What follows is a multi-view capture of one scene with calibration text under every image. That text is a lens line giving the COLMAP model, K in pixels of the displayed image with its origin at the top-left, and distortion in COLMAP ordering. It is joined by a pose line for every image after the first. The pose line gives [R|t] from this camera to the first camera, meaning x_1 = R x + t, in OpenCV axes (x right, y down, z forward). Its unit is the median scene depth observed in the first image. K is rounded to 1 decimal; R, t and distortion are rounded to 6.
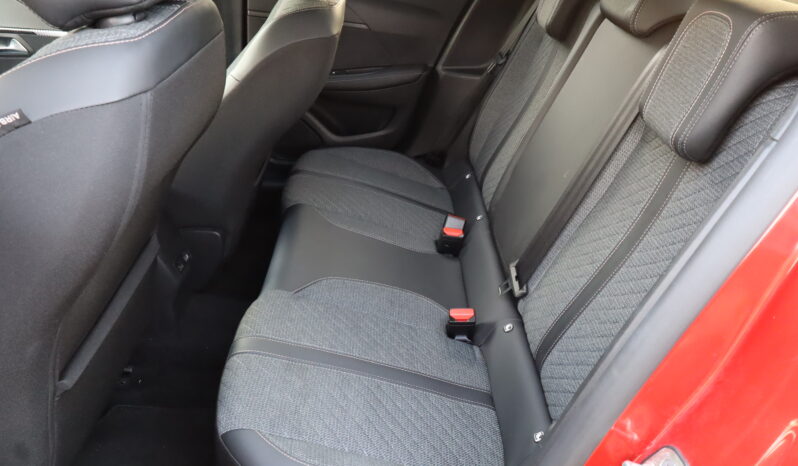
lens RADIAL K [[599.8, 0, 398.9], [0, 599.8, 234.8], [0, 0, 1]] dist [0.010482, 0.002257]
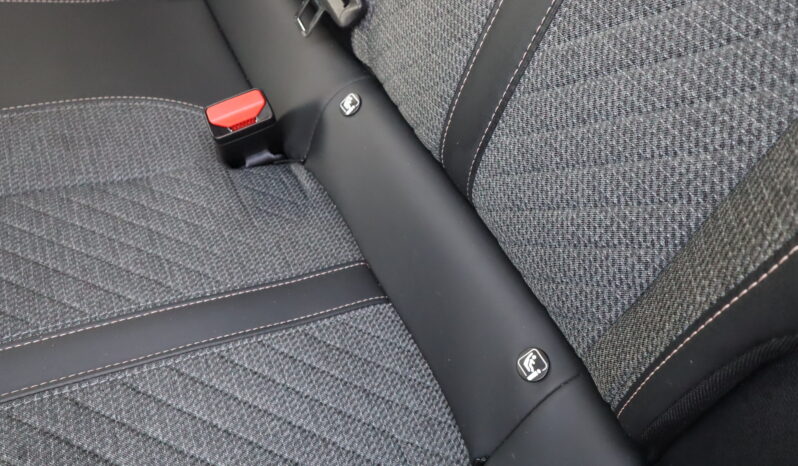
lens RADIAL K [[599.8, 0, 401.9], [0, 599.8, 234.2], [0, 0, 1]] dist [0.010482, 0.002257]
pose [[0.894955, -0.397786, 0.202046, 0.091160], [0.285333, 0.858442, 0.426219, 0.061171], [-0.342989, -0.323796, 0.881768, 0.573850]]
